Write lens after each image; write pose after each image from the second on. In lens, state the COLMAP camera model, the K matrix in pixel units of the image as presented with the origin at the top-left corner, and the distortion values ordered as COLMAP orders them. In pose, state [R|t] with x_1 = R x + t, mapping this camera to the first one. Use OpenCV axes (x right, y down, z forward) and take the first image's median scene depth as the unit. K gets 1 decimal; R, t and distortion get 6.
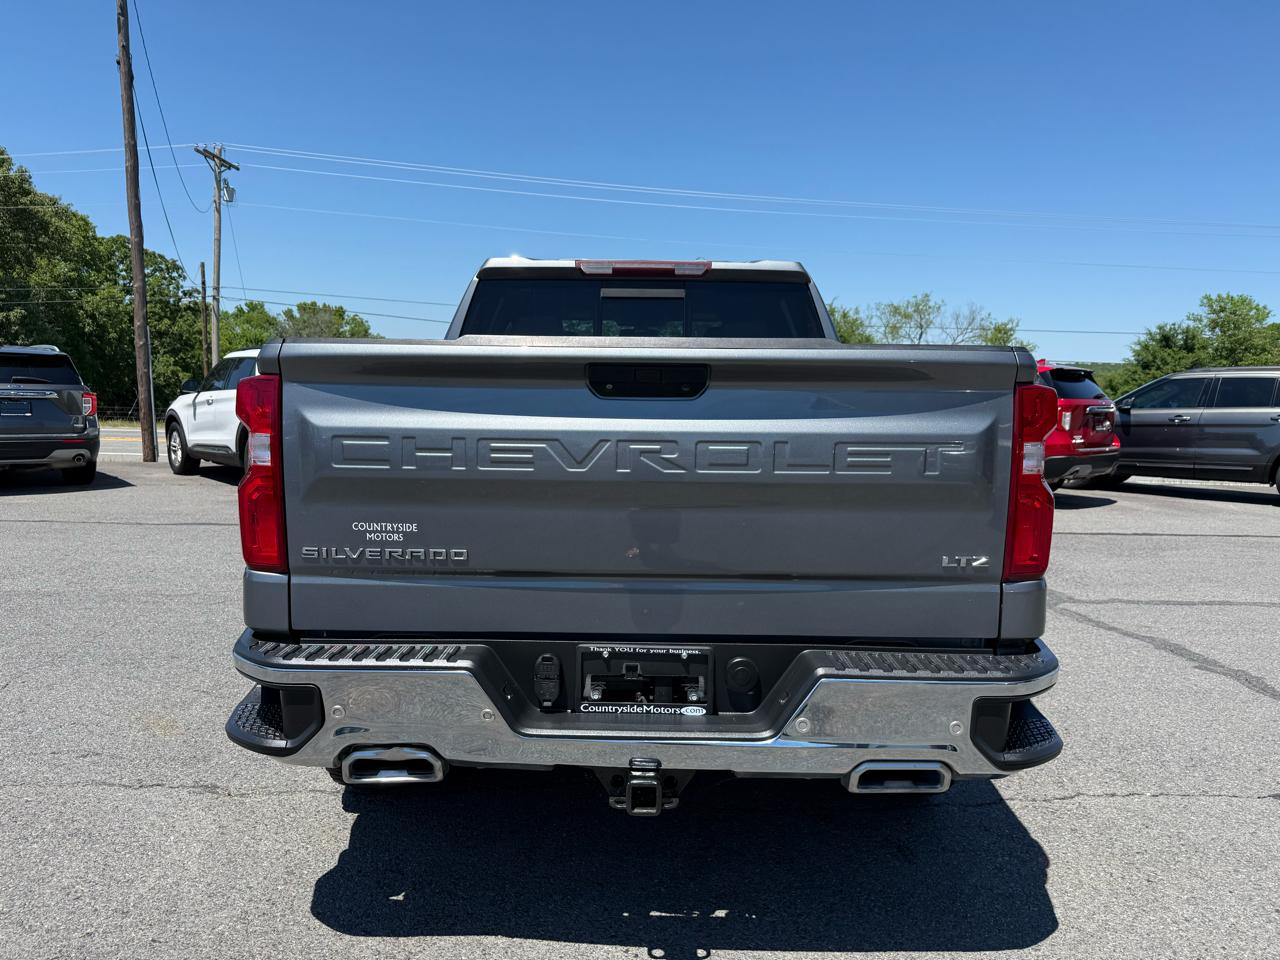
lens RADIAL K [[905.8, 0, 626.8], [0, 905.8, 481.8], [0, 0, 1]] dist [0.040920, -0.067111]
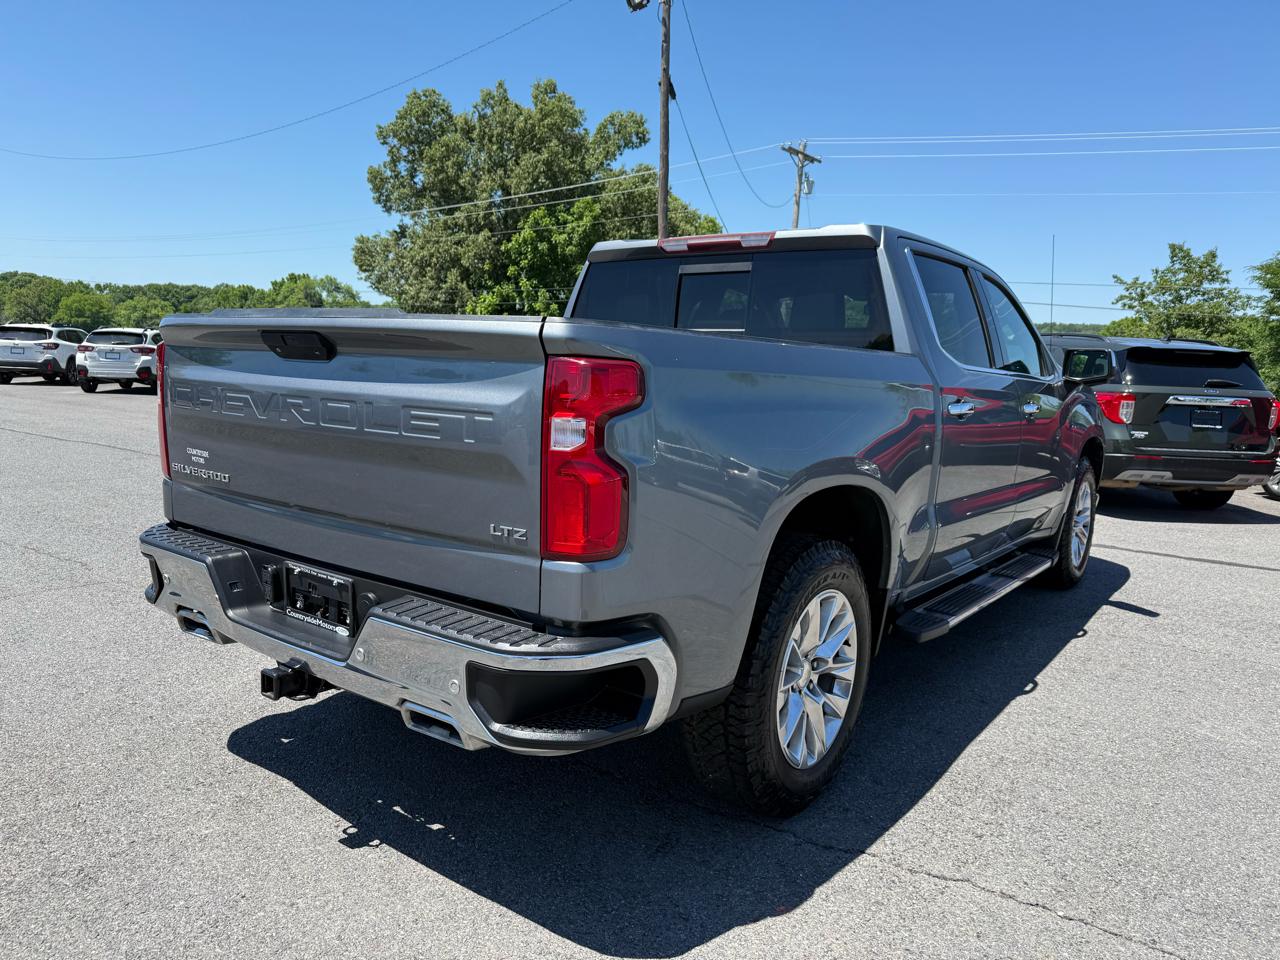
lens RADIAL K [[905.8, 0, 626.8], [0, 905.8, 481.8], [0, 0, 1]] dist [0.040920, -0.067111]
pose [[0.805822, 0.091606, -0.585029, 1.040101], [-0.080543, 0.995736, 0.044976, -0.021578], [0.586655, 0.010877, 0.809764, 0.267222]]
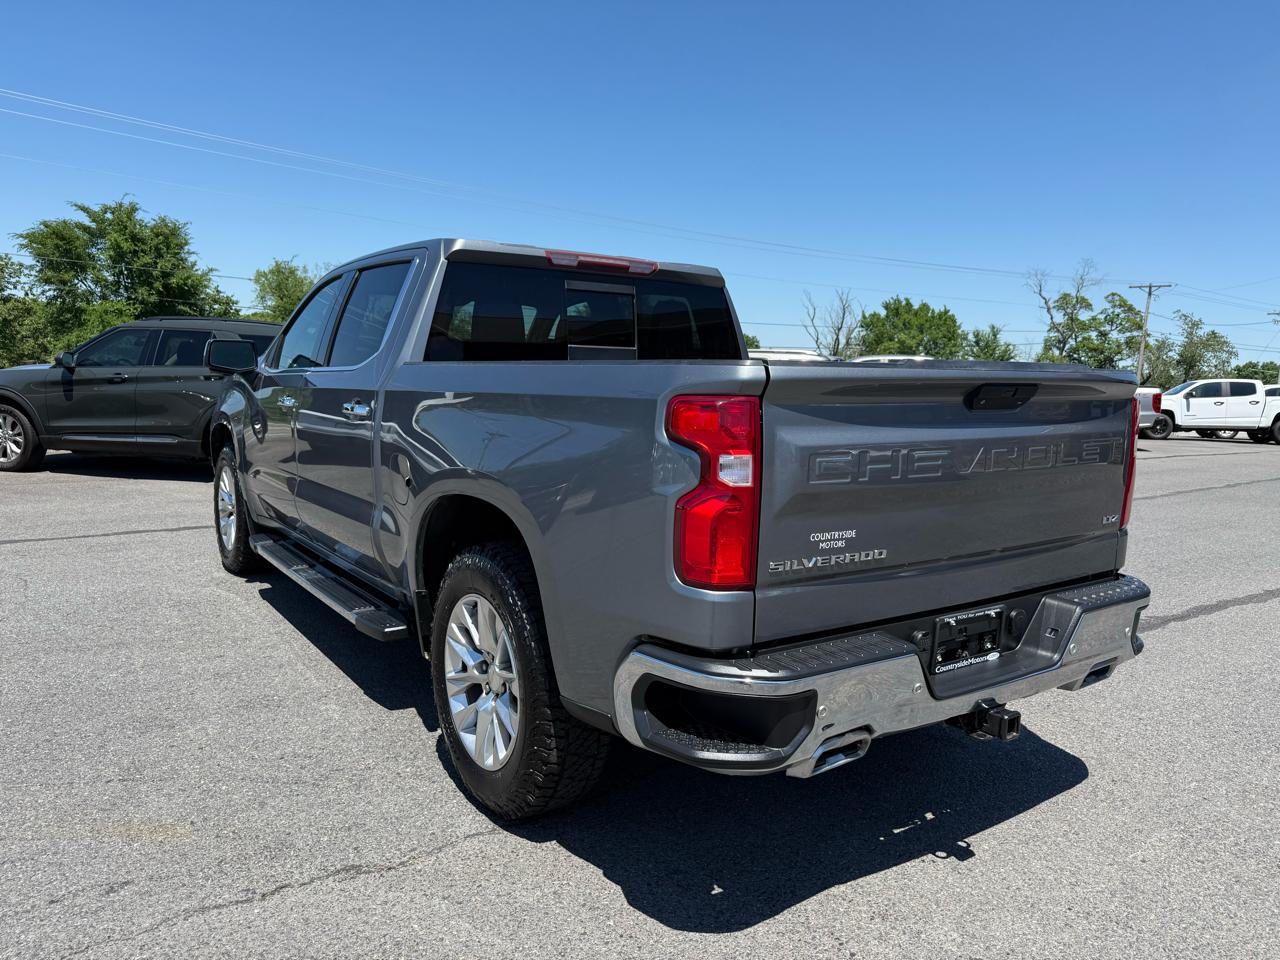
lens RADIAL K [[905.8, 0, 626.8], [0, 905.8, 481.8], [0, 0, 1]] dist [0.040920, -0.067111]
pose [[0.818398, -0.061251, 0.571378, -1.070022], [0.037210, 0.997865, 0.053673, -0.080187], [-0.573446, -0.022665, 0.818930, 0.257460]]
